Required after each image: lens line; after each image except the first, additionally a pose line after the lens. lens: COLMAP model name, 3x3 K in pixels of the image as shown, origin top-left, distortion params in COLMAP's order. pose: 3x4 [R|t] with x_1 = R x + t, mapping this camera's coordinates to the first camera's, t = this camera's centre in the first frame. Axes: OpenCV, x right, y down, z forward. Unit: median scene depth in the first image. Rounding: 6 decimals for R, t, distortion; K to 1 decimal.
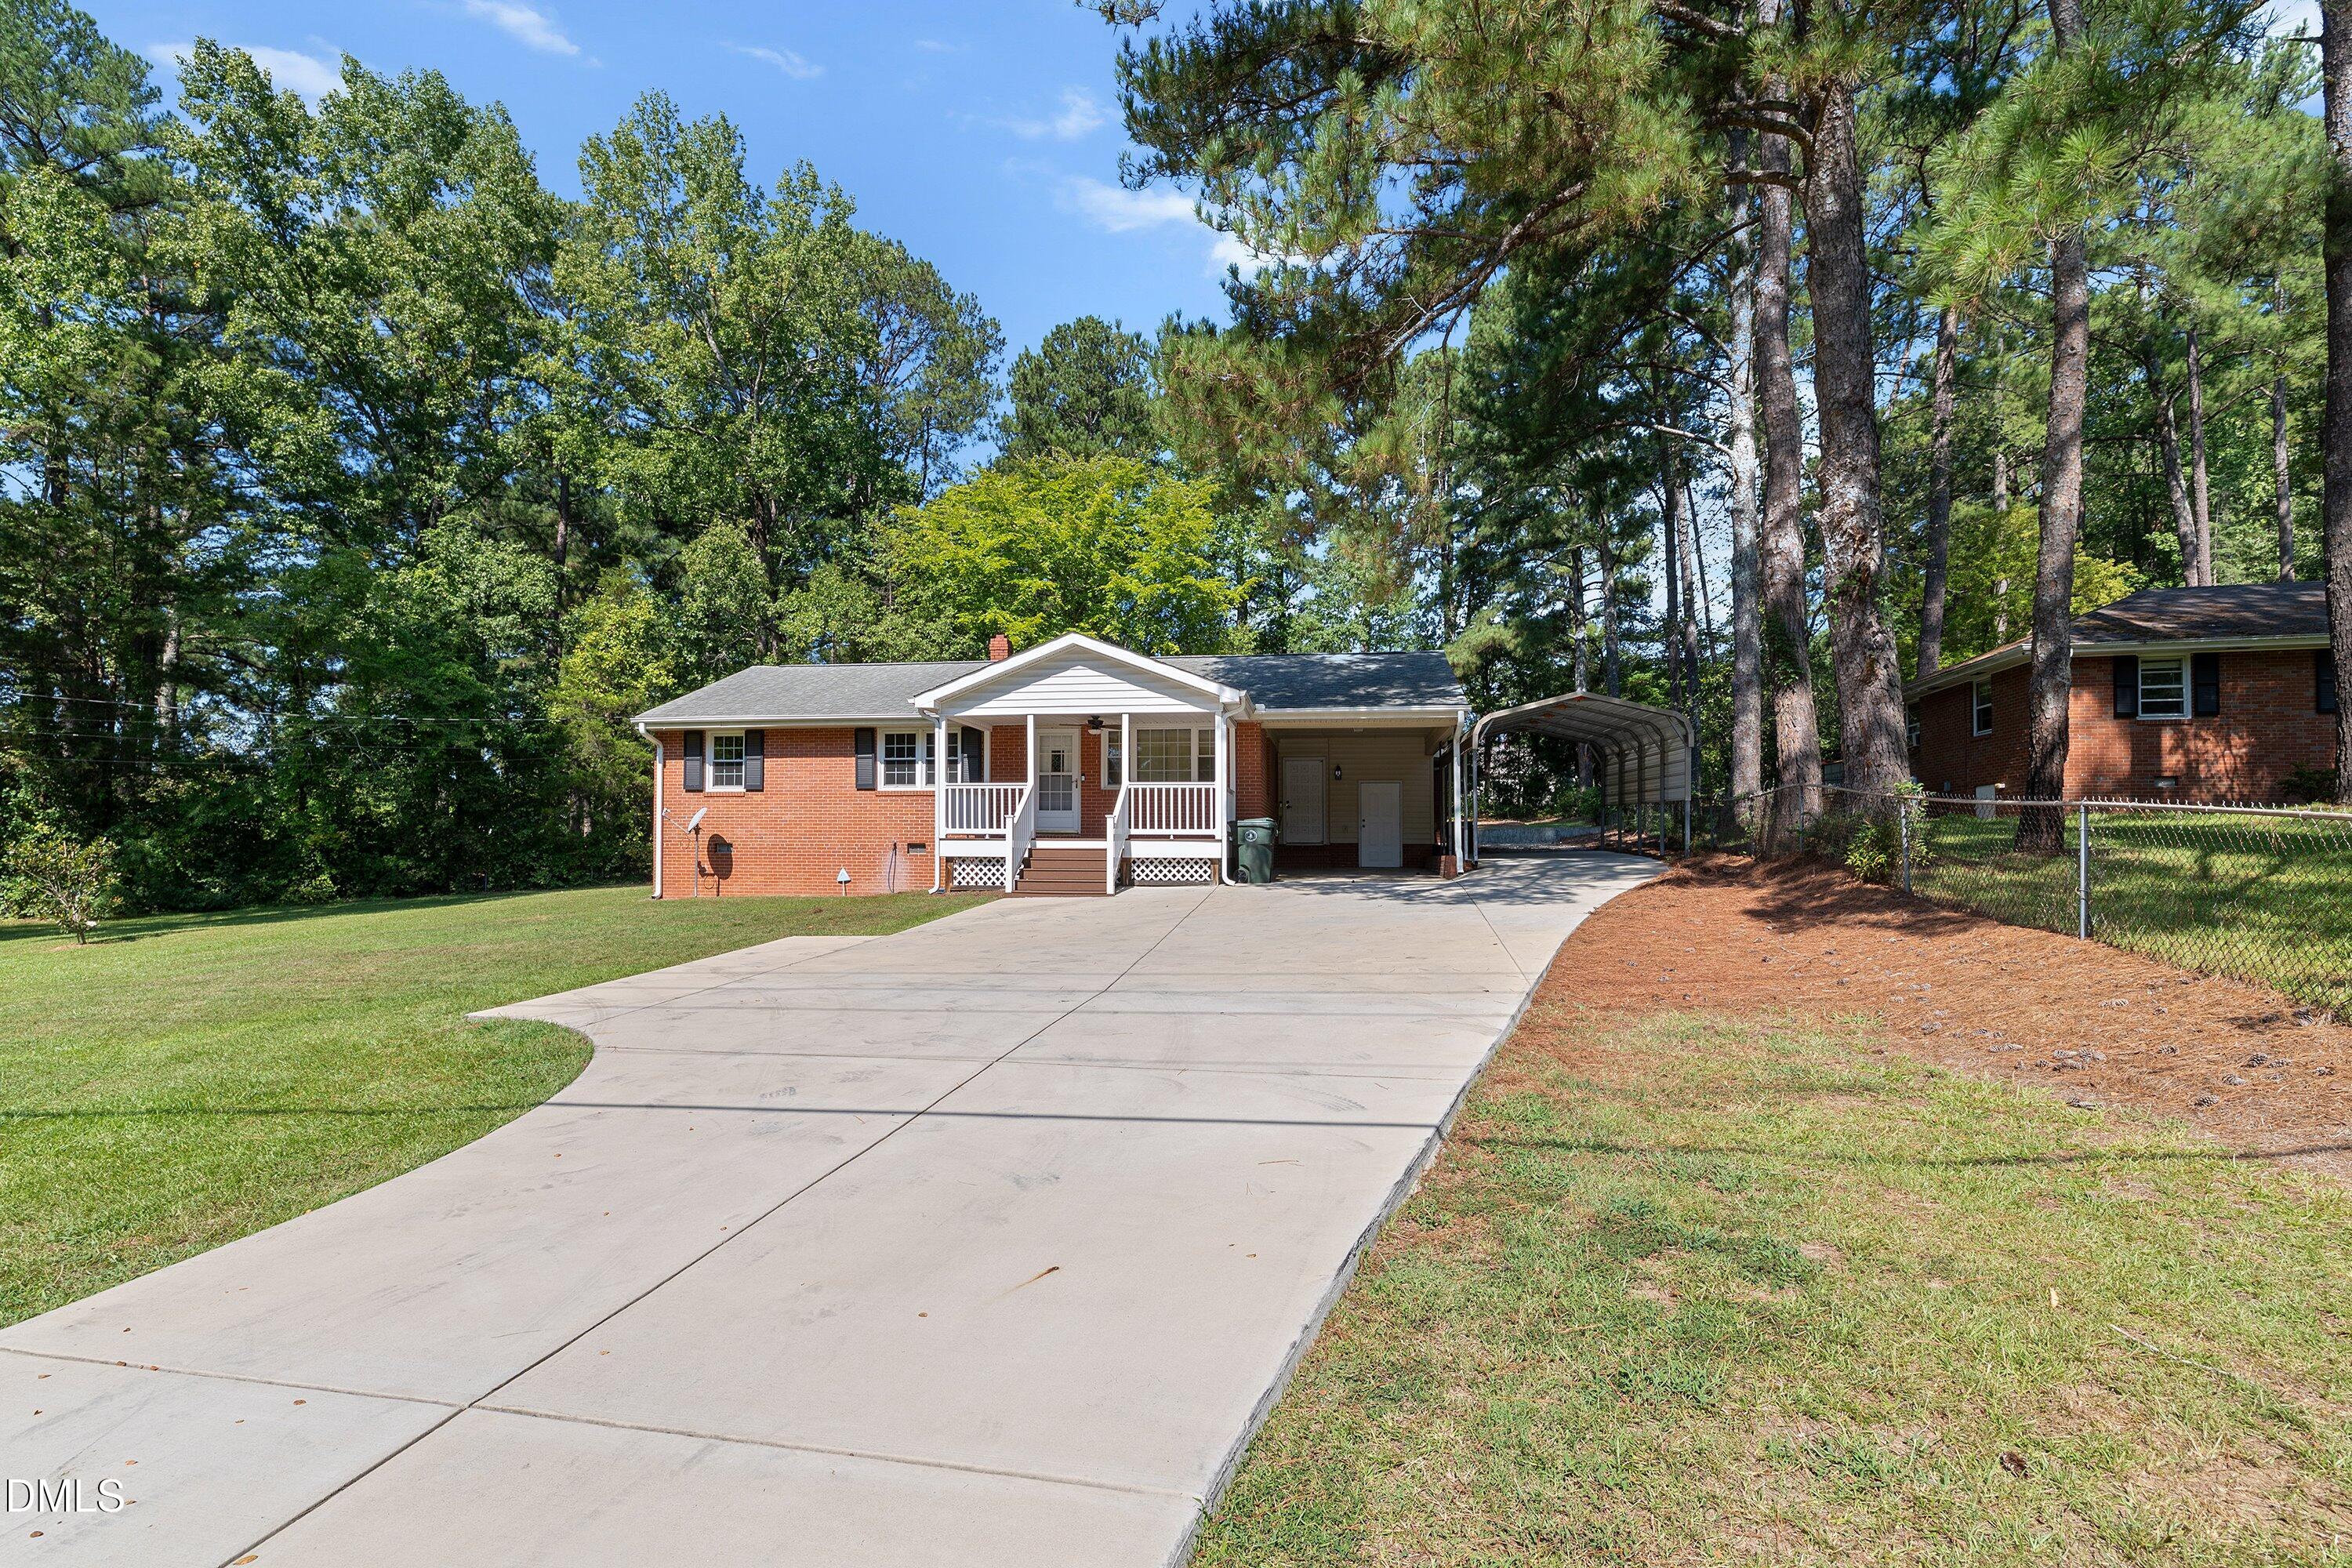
lens RADIAL K [[1055.7, 0, 1136.6], [0, 1055.7, 915.9], [0, 0, 1]] dist [0.000082, 0.000093]
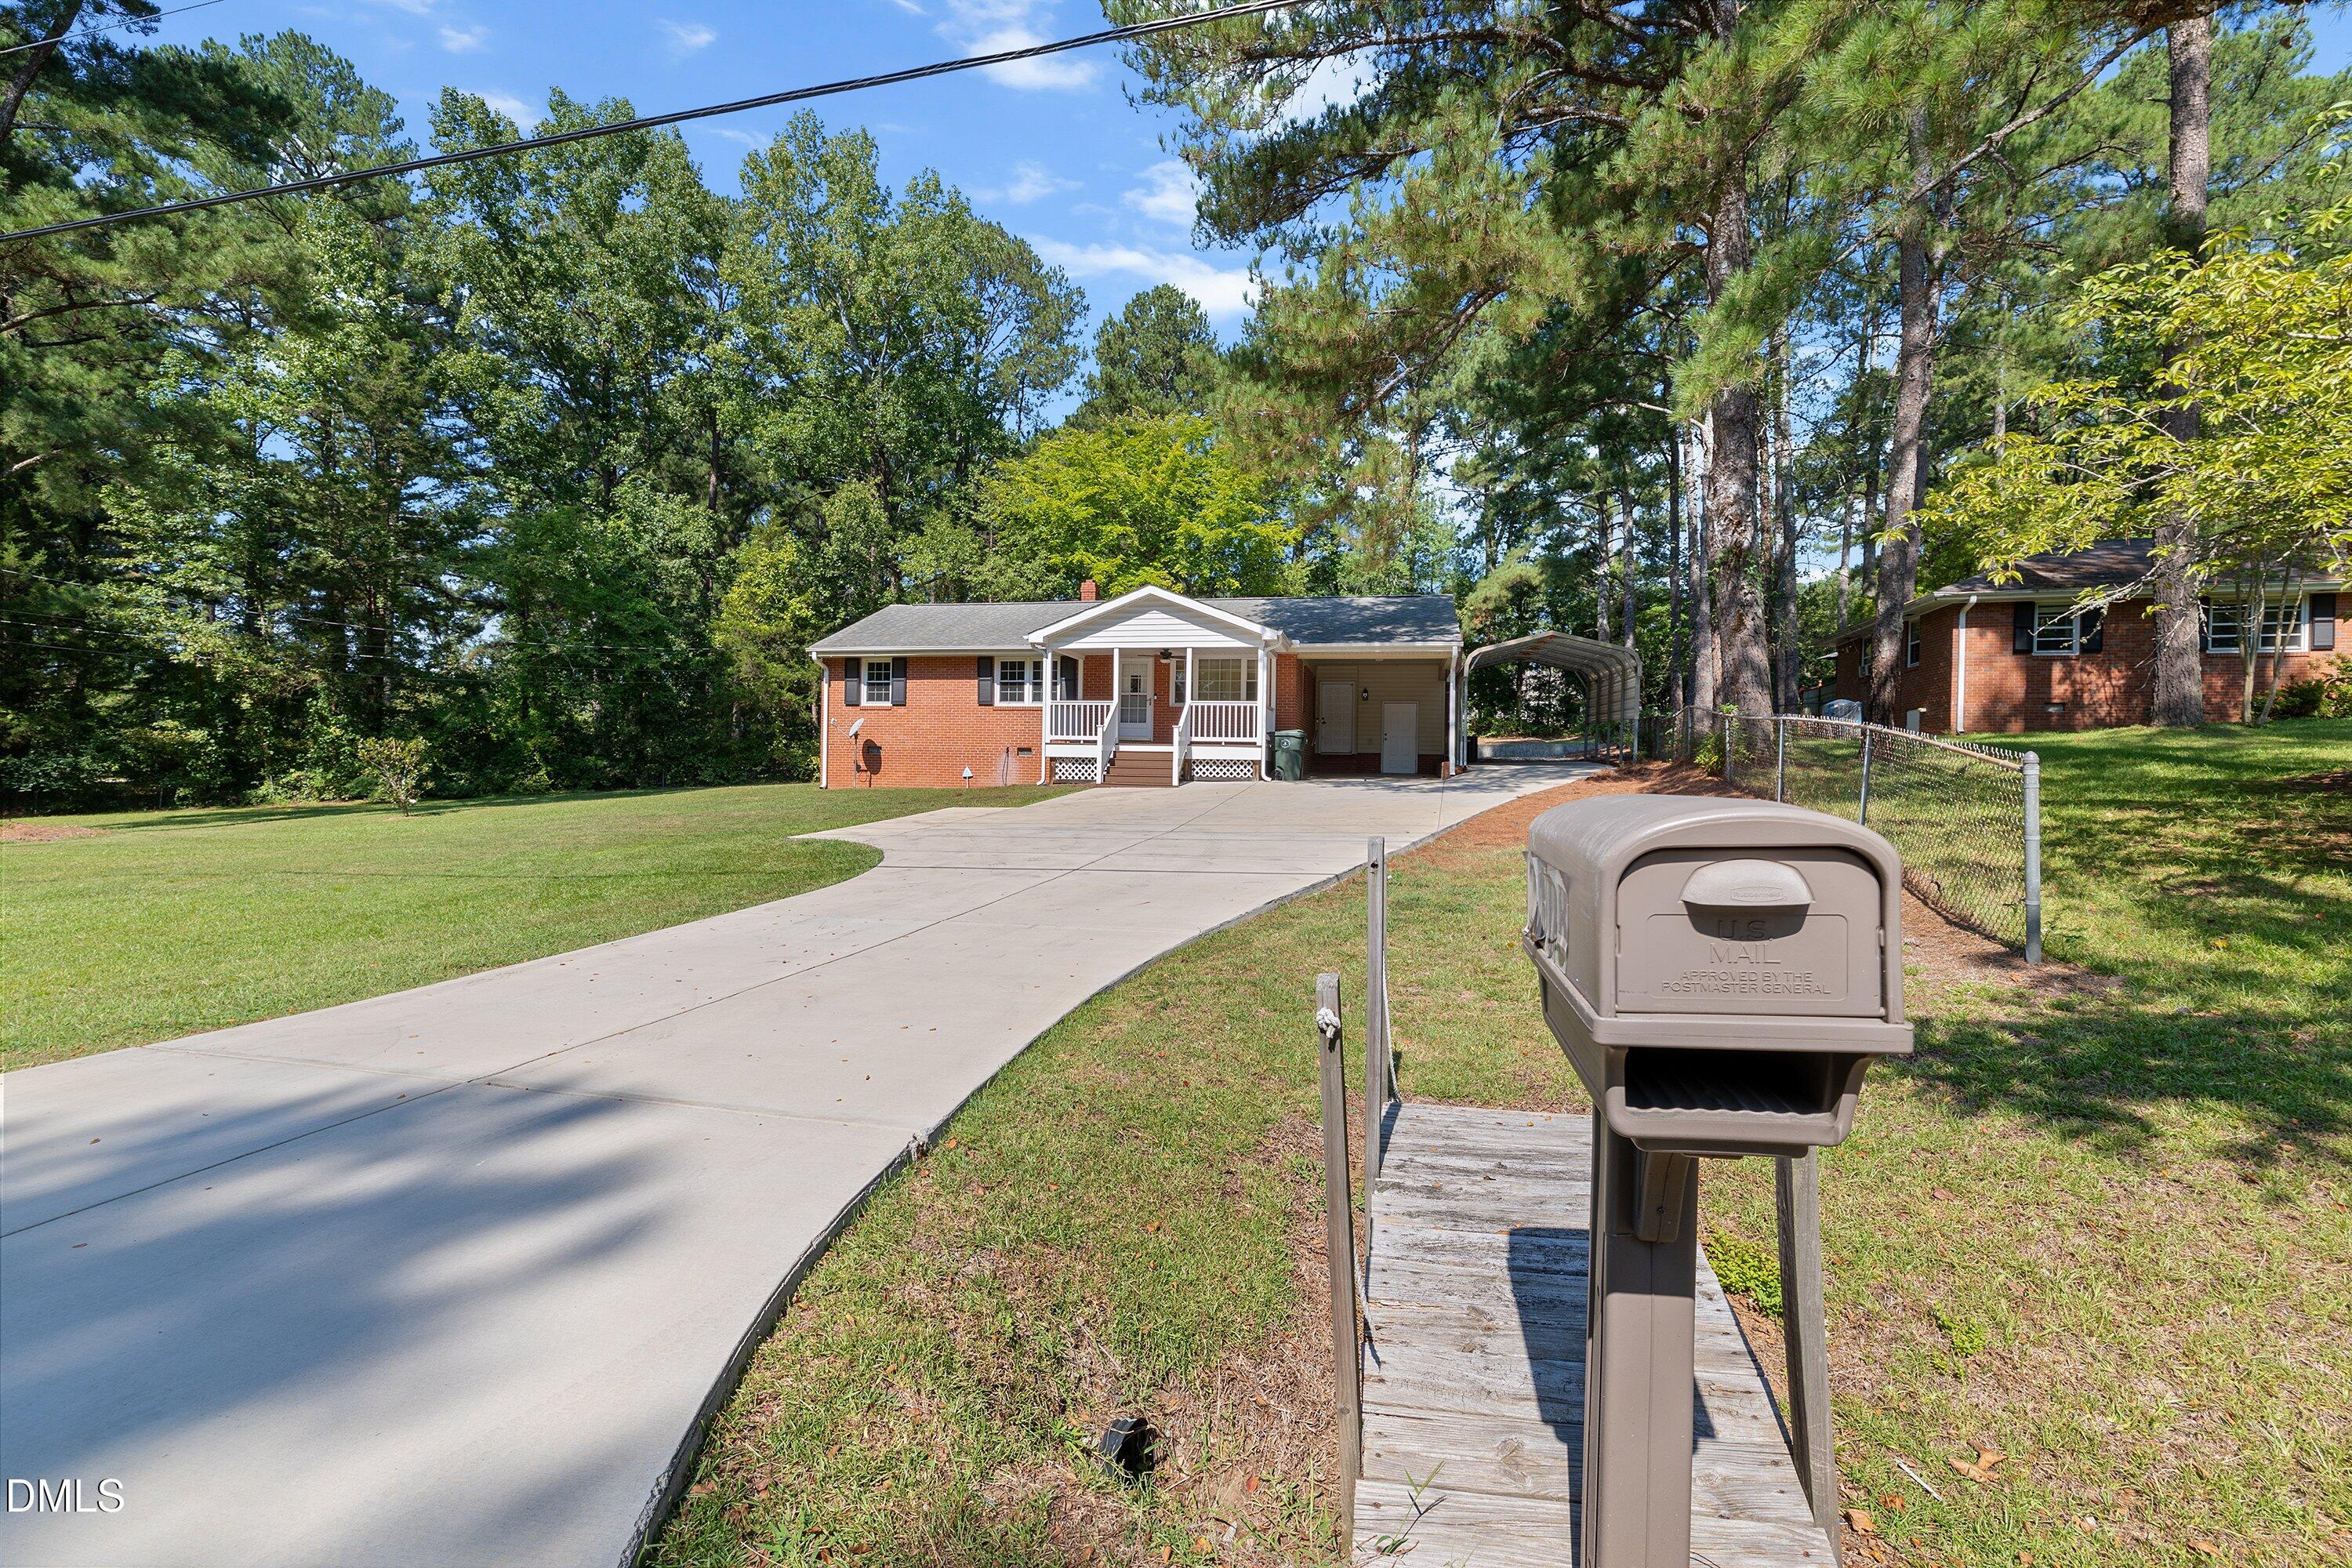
lens RADIAL K [[997.2, 0, 1134.1], [0, 997.2, 867.1], [0, 0, 1]] dist [-0.000147, 0.000158]
pose [[0.997674, 0.018705, -0.065552, 0.004325], [-0.016149, 0.999097, 0.039304, 0.018988], [0.066228, -0.038154, 0.997075, -0.145605]]
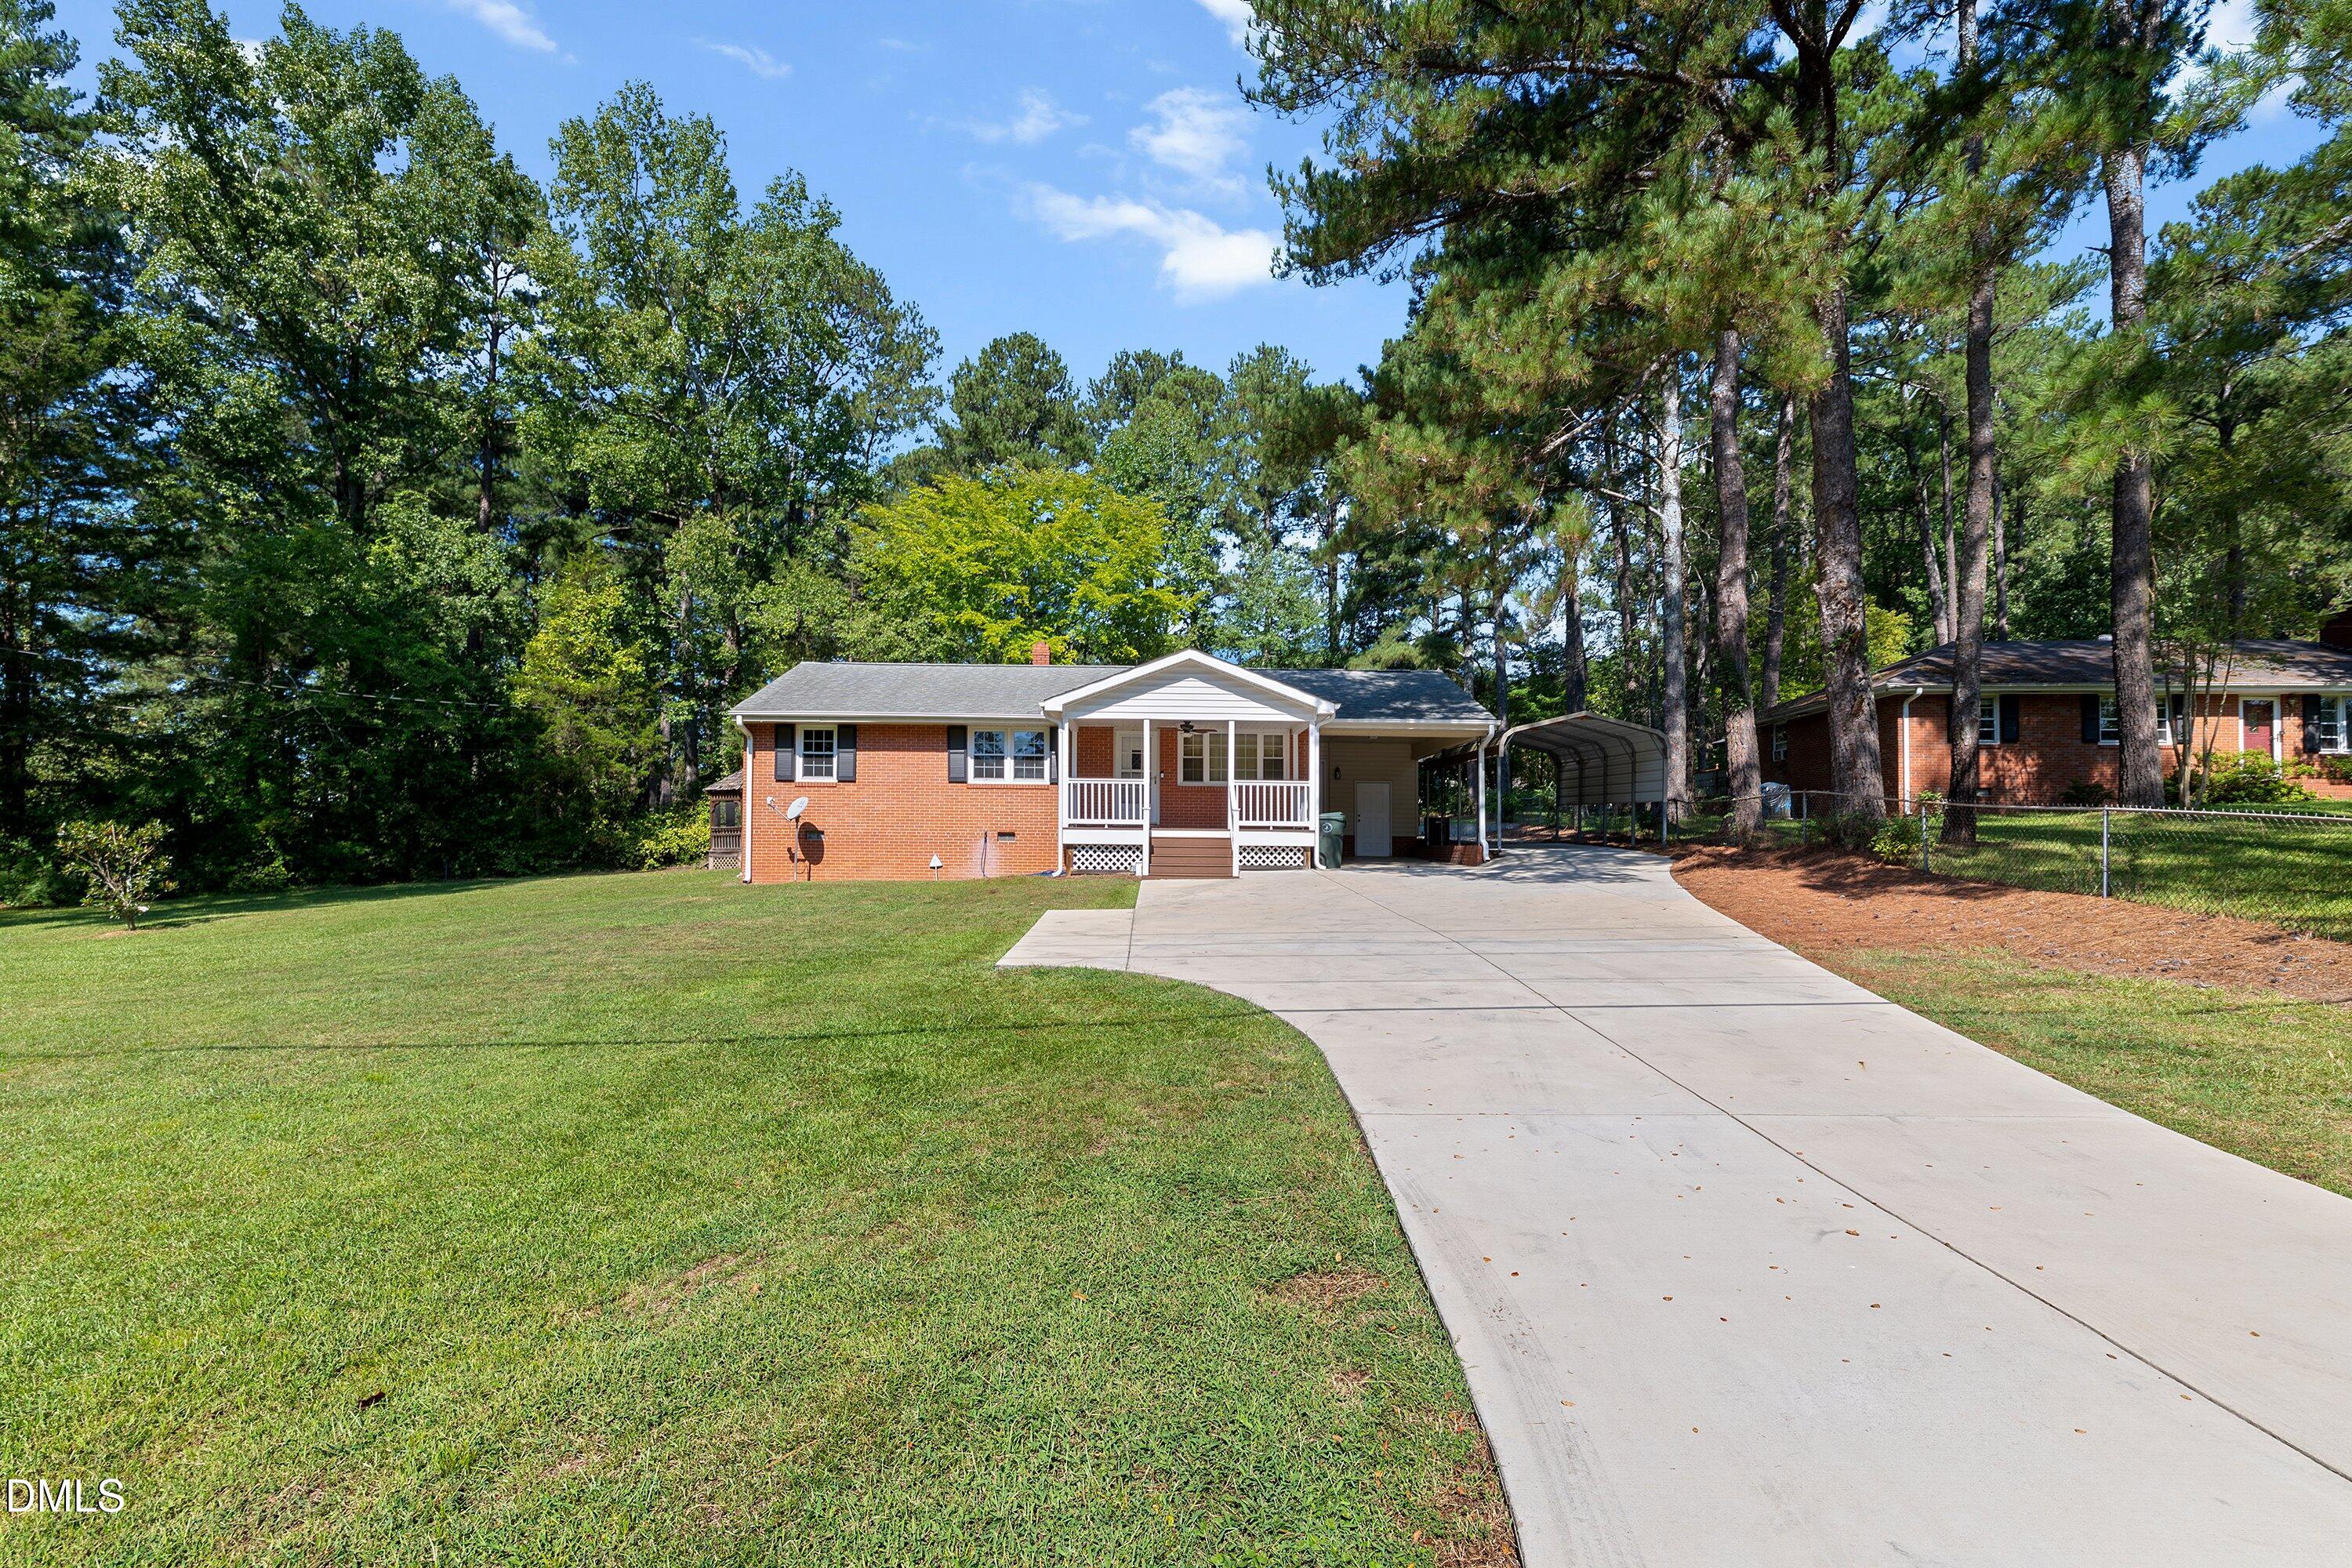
lens RADIAL K [[1037.5, 0, 1142.1], [0, 1037.5, 906.9], [0, 0, 1]] dist [0.001636, 0.000215]
pose [[0.985883, -0.004536, 0.167375, -0.181242], [0.004754, 0.999988, -0.000897, 0.007683], [-0.167369, 0.001680, 0.985893, -0.061608]]
